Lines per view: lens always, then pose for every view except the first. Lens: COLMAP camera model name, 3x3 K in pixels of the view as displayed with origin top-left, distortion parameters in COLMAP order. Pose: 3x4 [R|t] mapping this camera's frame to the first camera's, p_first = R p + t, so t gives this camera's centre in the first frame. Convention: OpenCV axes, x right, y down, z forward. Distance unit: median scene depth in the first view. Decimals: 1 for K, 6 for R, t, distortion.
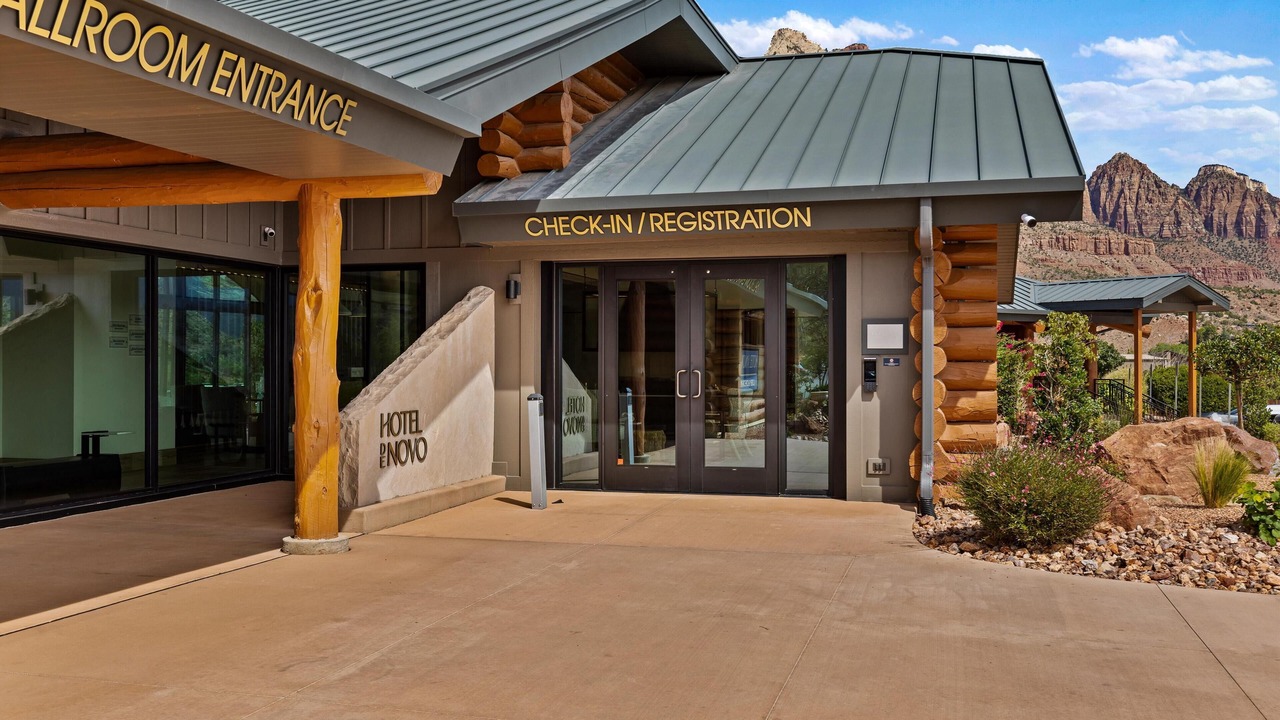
lens RADIAL K [[1455.6, 0, 640.0], [0, 1455.6, 360.0], [0, 0, 1]] dist [-0.009896, -0.003878]
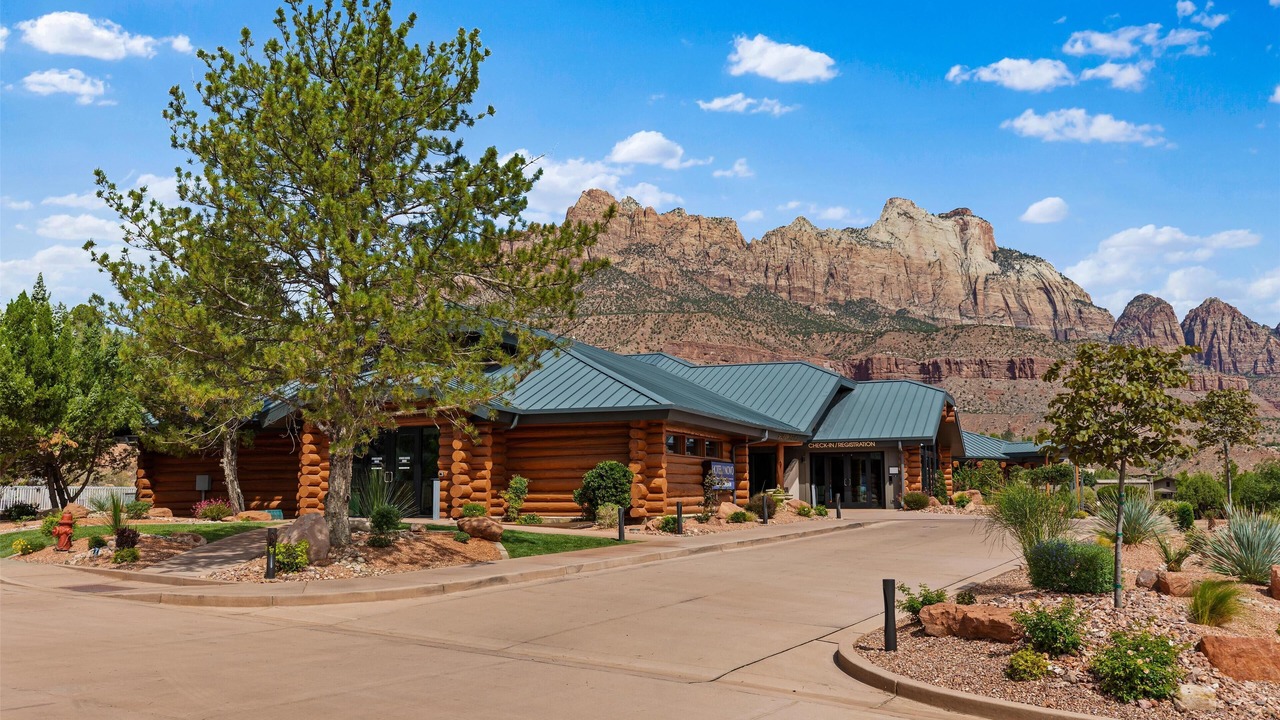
lens RADIAL K [[1455.6, 0, 640.0], [0, 1455.6, 360.0], [0, 0, 1]] dist [-0.009896, -0.003878]
pose [[0.996602, -0.014522, -0.081078, -0.007222], [0.006965, 0.995668, -0.092721, 0.001684], [0.082073, 0.091841, 0.992386, -0.107735]]
